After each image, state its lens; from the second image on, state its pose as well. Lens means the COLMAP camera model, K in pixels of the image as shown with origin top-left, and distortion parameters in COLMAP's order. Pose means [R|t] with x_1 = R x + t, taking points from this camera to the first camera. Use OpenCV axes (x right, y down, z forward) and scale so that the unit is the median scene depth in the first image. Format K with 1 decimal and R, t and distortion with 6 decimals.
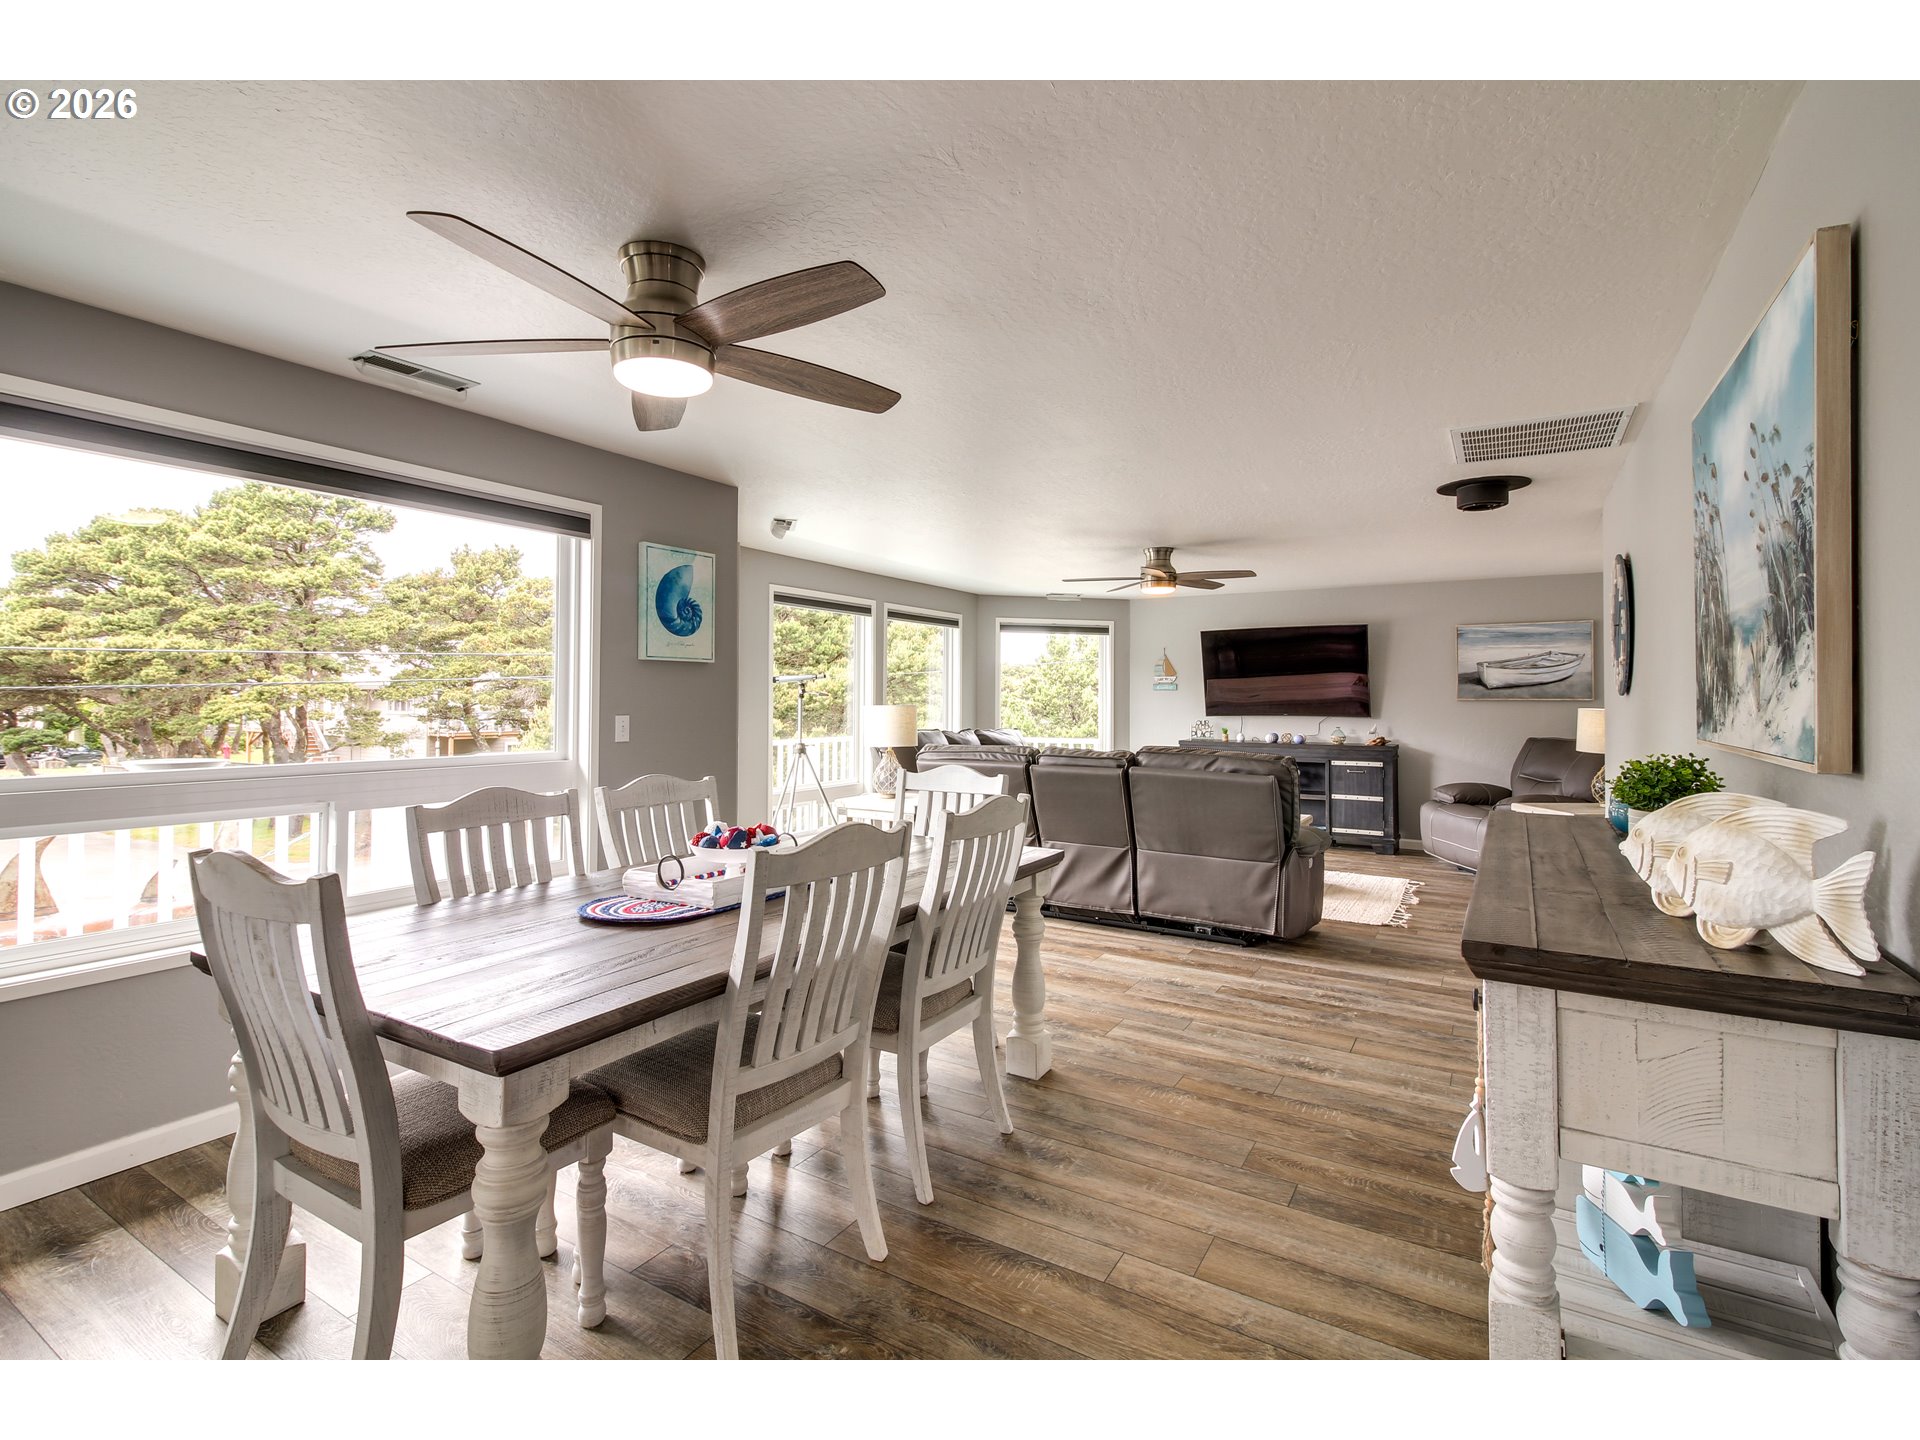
lens RADIAL K [[887.4, 0, 946.1], [0, 887.4, 686.0], [0, 0, 1]] dist [0.020052, -0.012495]
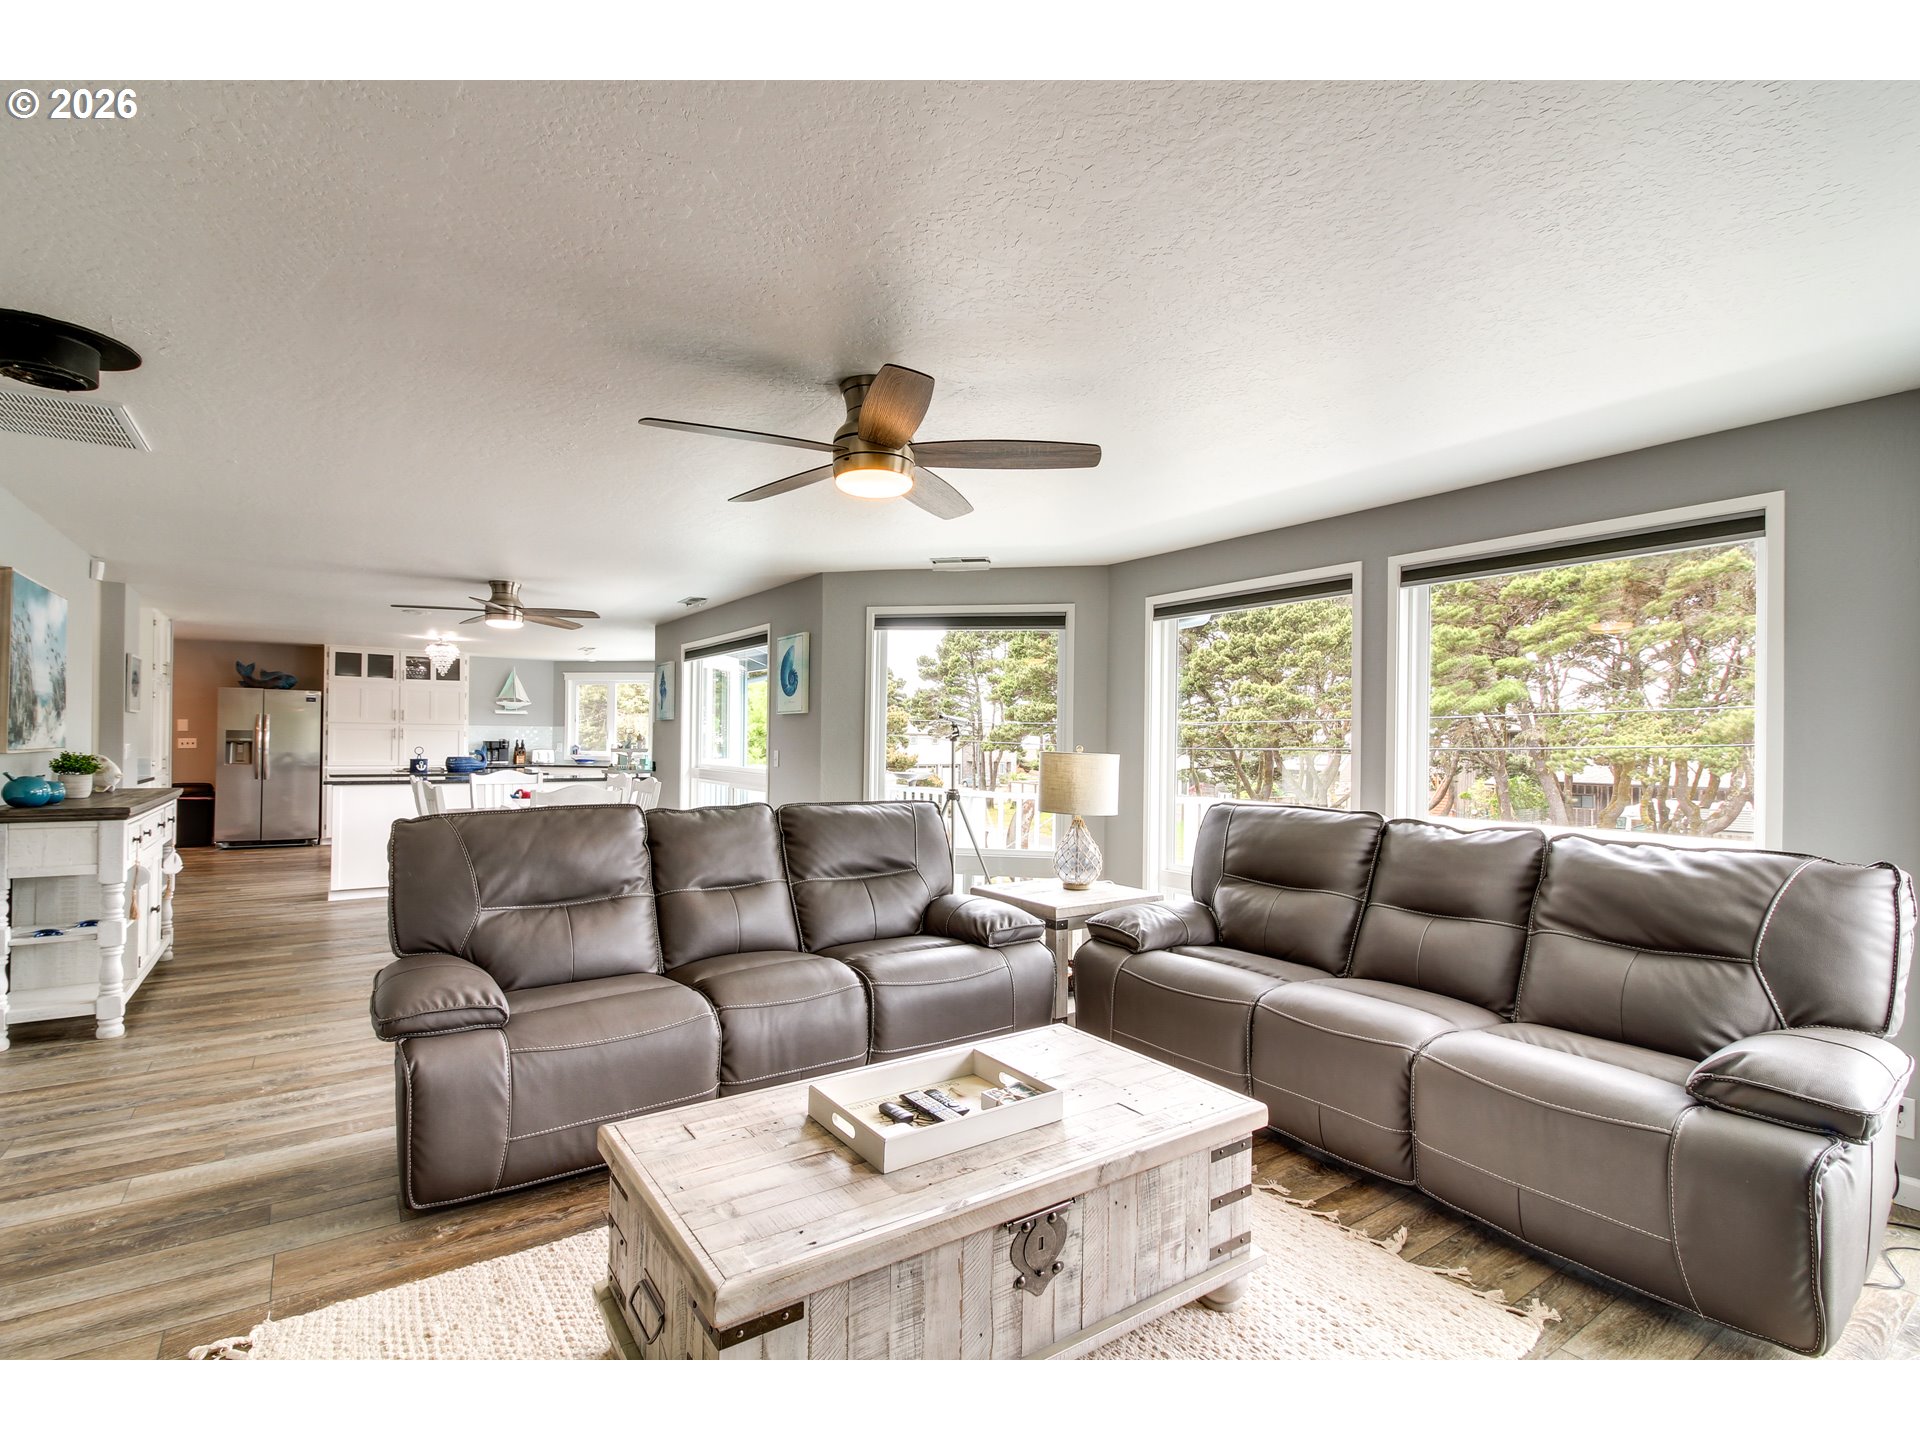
lens RADIAL K [[899.0, 0, 950.6], [0, 899.0, 738.7], [0, 0, 1]] dist [0.020845, -0.010278]
pose [[-0.391221, -0.011998, -0.920219, 0.640741], [-0.001040, 0.999920, -0.012595, 0.020710], [0.920296, -0.003970, -0.391202, 1.240747]]
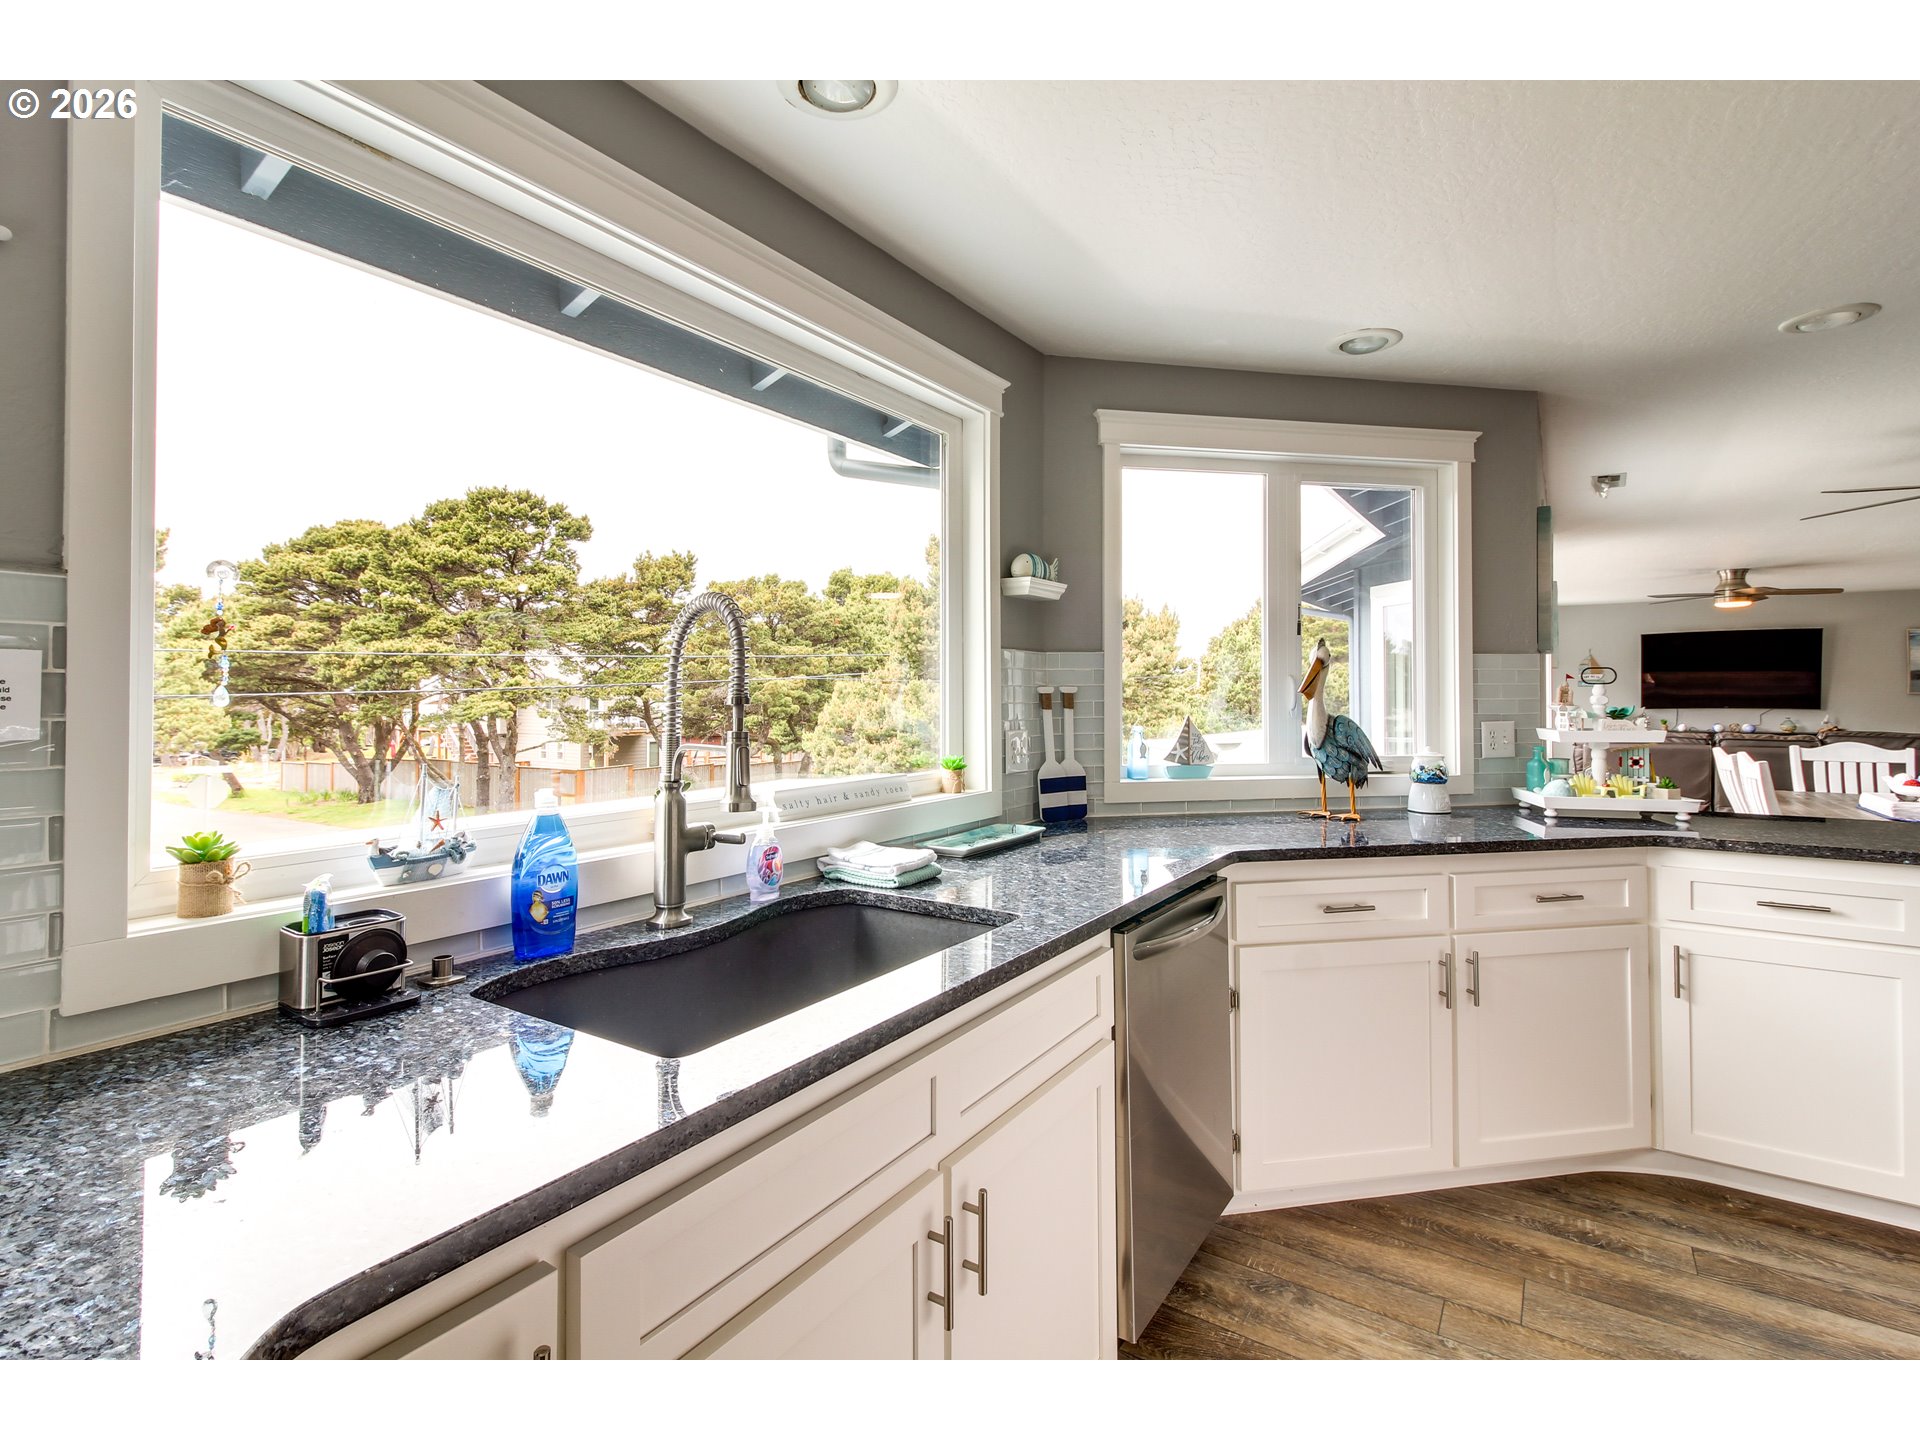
lens RADIAL K [[900.0, 0, 953.0], [0, 900.0, 674.6], [0, 0, 1]] dist [0.014777, -0.001406]
pose [[0.999237, -0.005866, -0.038618, -0.800559], [0.005536, 0.999947, -0.008650, -0.007288], [0.038667, 0.008429, 0.999217, -0.285490]]
